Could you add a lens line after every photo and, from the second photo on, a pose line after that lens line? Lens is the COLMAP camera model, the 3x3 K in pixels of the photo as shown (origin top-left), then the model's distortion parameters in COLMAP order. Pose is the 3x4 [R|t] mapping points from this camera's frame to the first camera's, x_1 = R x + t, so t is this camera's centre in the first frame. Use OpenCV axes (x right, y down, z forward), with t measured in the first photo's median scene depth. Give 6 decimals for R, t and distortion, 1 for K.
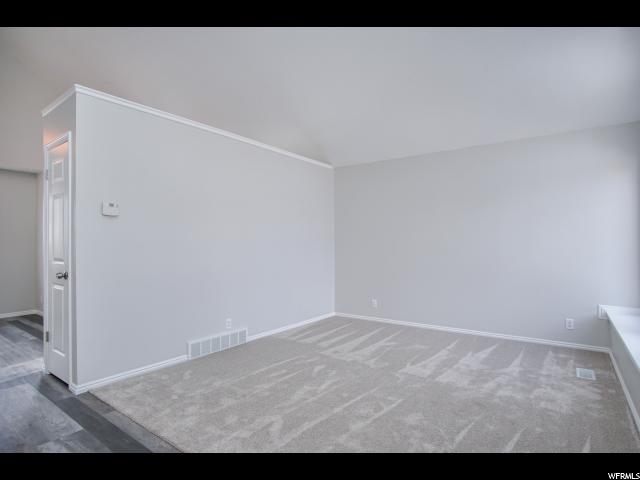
lens RADIAL K [[334.9, 0, 320.6], [0, 334.9, 243.3], [0, 0, 1]] dist [-0.026713, -0.001133]
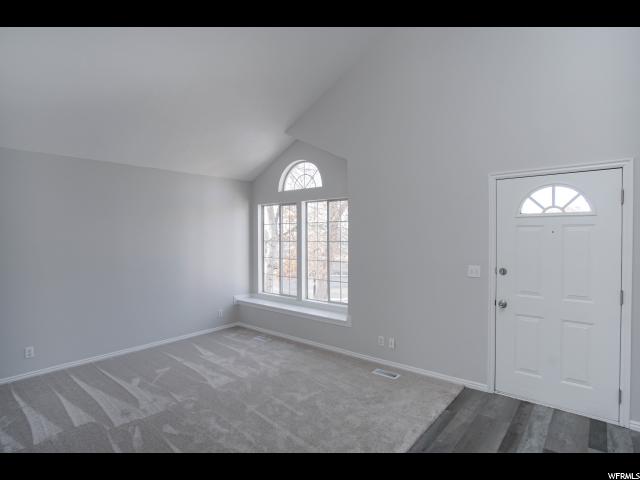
lens RADIAL K [[334.9, 0, 319.2], [0, 334.9, 240.3], [0, 0, 1]] dist [-0.026713, -0.001133]
pose [[0.051512, -0.006352, 0.998652, -0.787392], [-0.006911, 0.999954, 0.006716, -0.099776], [-0.998648, -0.007247, 0.051465, 0.593562]]
